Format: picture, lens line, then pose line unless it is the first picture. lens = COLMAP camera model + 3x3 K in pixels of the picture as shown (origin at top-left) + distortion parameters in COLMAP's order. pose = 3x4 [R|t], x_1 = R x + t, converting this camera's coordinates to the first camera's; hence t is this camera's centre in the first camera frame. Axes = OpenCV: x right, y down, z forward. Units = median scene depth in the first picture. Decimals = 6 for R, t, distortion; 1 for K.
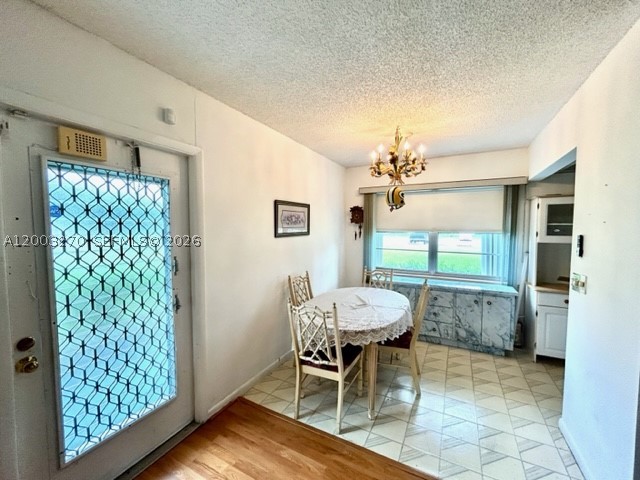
lens RADIAL K [[260.4, 0, 319.1], [0, 260.4, 239.8], [0, 0, 1]] dist [0.003508, -0.001431]
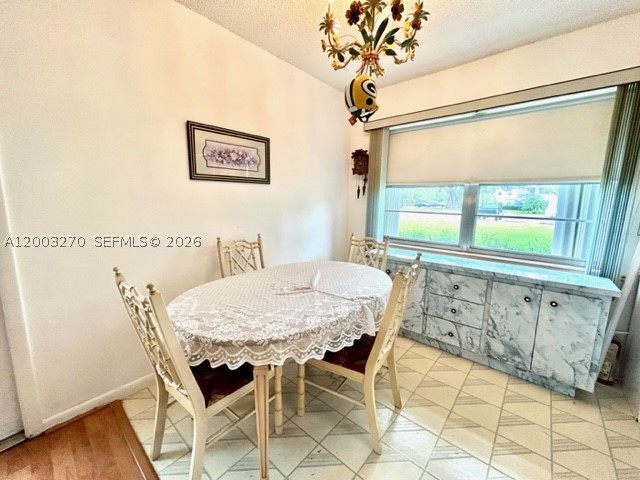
lens RADIAL K [[260.4, 0, 319.1], [0, 260.4, 240.4], [0, 0, 1]] dist [0.003508, -0.001431]
pose [[0.974505, 0.047388, -0.219305, 0.276551], [-0.024397, 0.994026, 0.106378, 0.060165], [0.223036, -0.098316, 0.969840, 0.357985]]
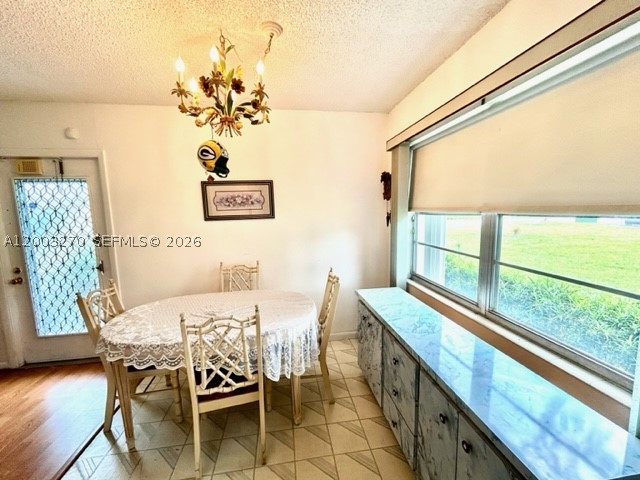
lens RADIAL K [[260.4, 0, 320.0], [0, 260.4, 240.0], [0, 0, 1]] dist [0.003508, -0.001431]
pose [[0.593564, 0.075711, -0.801218, 0.770415], [-0.016013, 0.996479, 0.082300, -0.021493], [0.804628, -0.036020, 0.592686, 0.679677]]
